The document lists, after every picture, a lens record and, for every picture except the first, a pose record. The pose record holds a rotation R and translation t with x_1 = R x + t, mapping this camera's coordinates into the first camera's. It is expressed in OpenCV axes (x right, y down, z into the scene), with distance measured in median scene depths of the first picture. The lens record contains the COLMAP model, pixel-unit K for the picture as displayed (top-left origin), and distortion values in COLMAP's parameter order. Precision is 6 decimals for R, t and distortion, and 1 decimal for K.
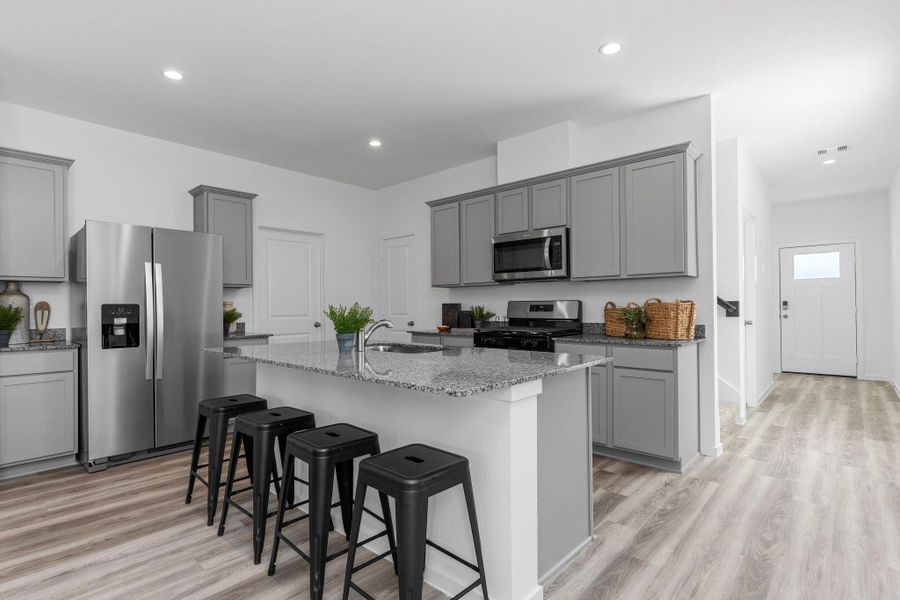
lens RADIAL K [[433.7, 0, 450.2], [0, 433.7, 309.9], [0, 0, 1]] dist [-0.000430, -0.002738]
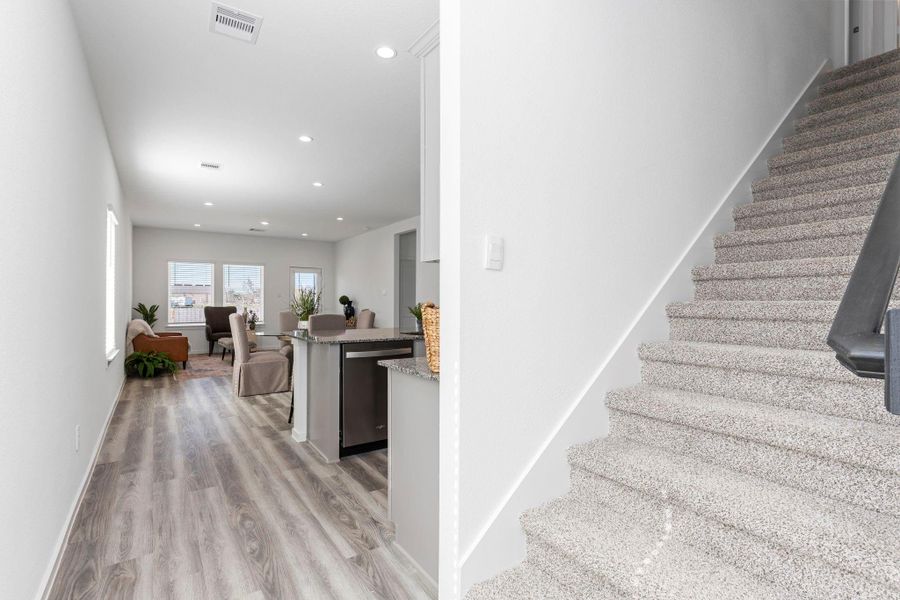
lens RADIAL K [[433.7, 0, 454.3], [0, 433.7, 304.3], [0, 0, 1]] dist [-0.000430, -0.002738]
pose [[-0.225350, 0.015910, -0.974148, 0.959078], [-0.006806, 0.999817, 0.017904, -0.027723], [0.974254, 0.010665, -0.225200, 1.000631]]
